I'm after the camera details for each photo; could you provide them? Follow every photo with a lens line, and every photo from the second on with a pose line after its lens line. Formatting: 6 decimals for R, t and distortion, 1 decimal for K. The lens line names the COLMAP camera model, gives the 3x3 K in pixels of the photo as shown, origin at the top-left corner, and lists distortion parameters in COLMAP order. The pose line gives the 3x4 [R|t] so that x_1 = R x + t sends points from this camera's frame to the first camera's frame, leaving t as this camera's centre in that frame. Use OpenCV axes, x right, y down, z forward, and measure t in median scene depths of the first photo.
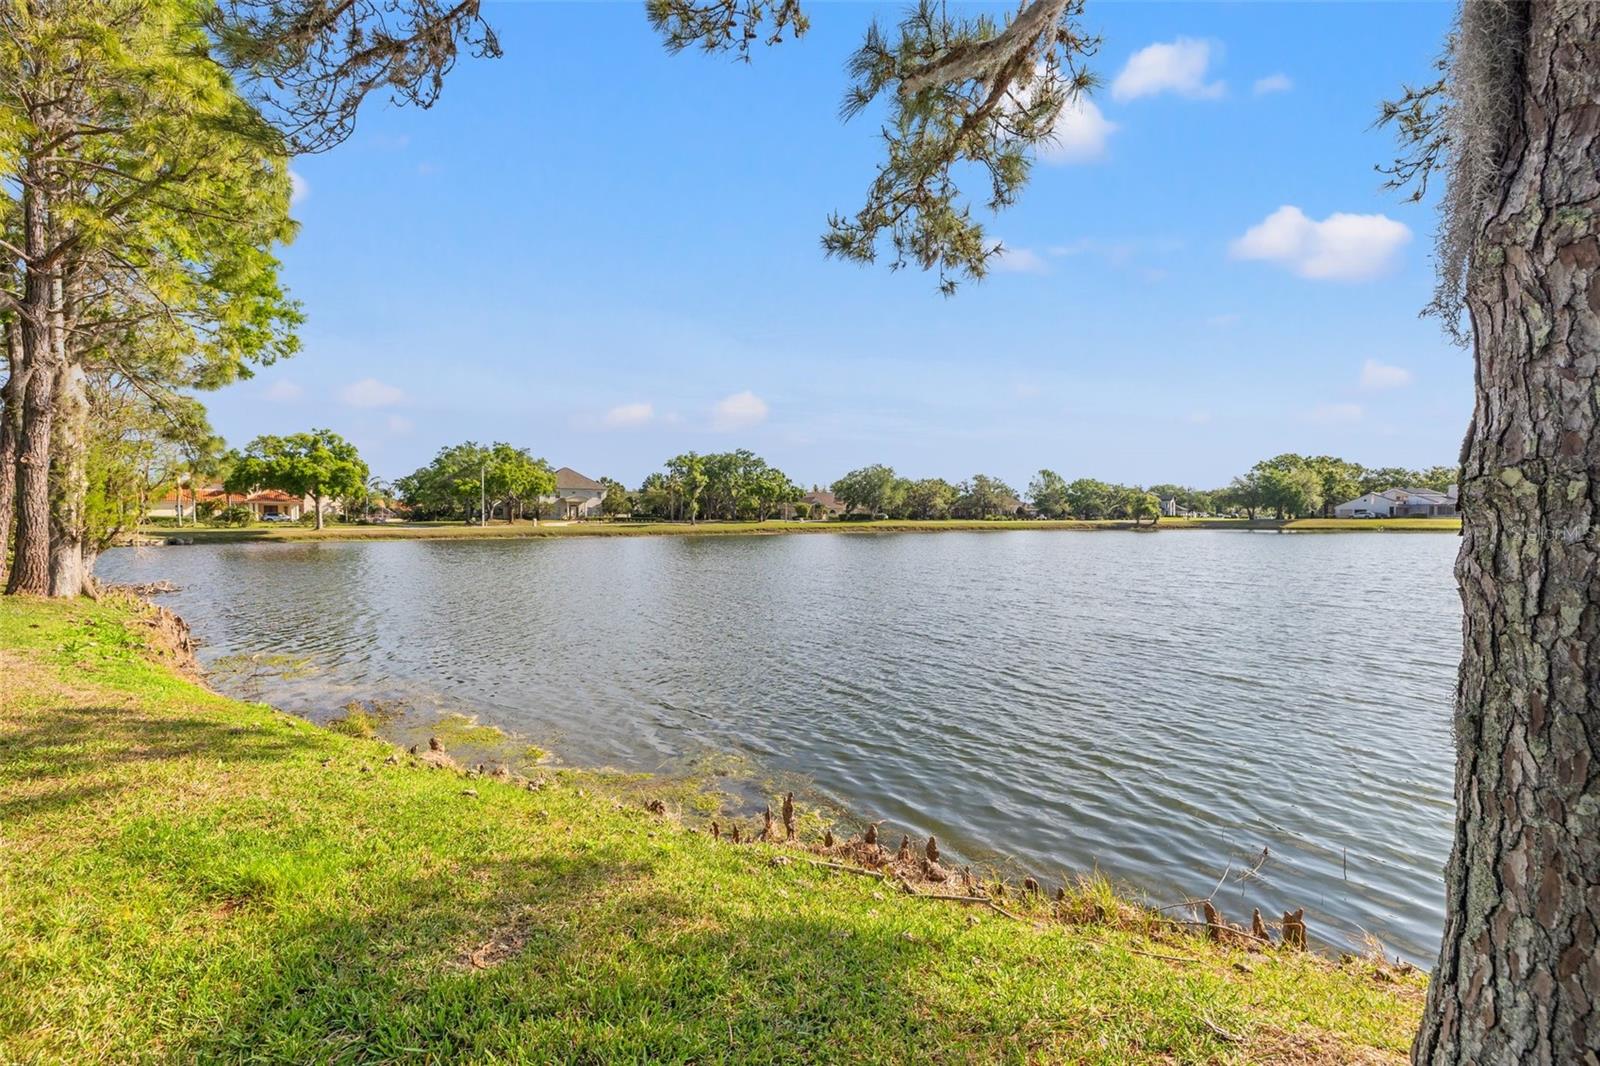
lens RADIAL K [[692.5, 0, 795.3], [0, 692.5, 531.8], [0, 0, 1]] dist [0.000189, 0.000012]
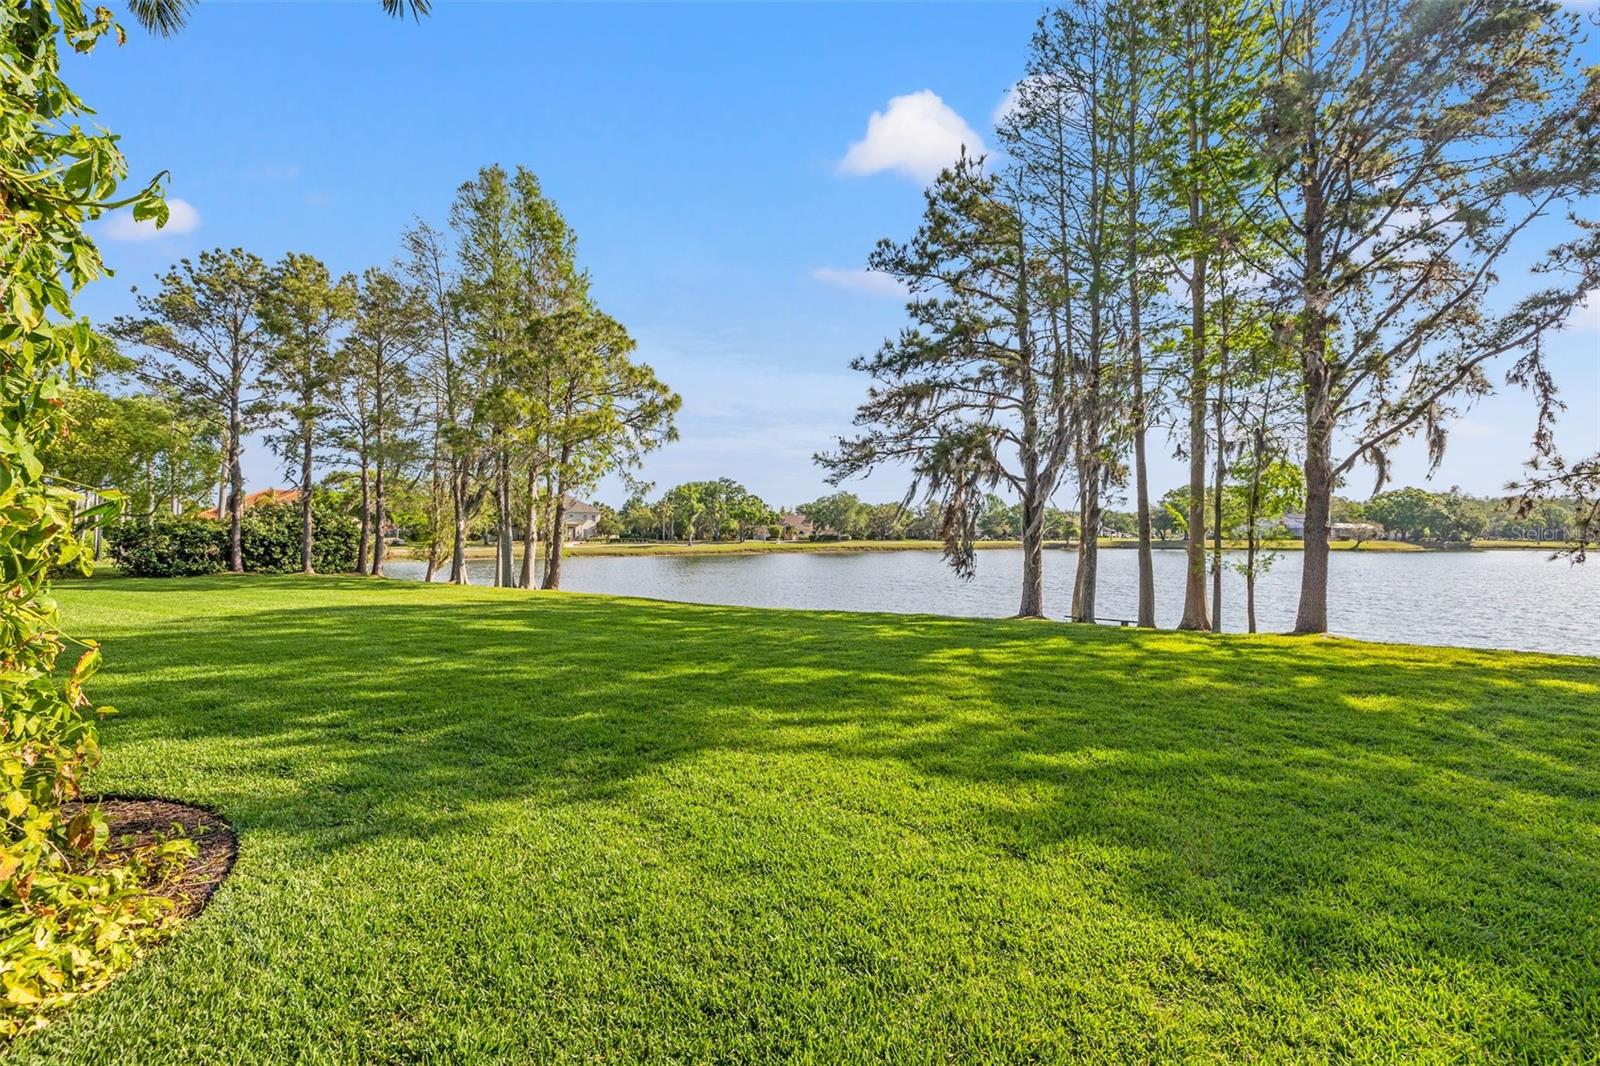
lens RADIAL K [[692.5, 0, 803.7], [0, 692.5, 542.5], [0, 0, 1]] dist [0.000189, 0.000012]
pose [[0.996308, 0.000483, 0.085850, -0.041945], [0.000402, 0.999947, -0.010291, -0.002614], [-0.085851, 0.010288, 0.996255, -0.112465]]
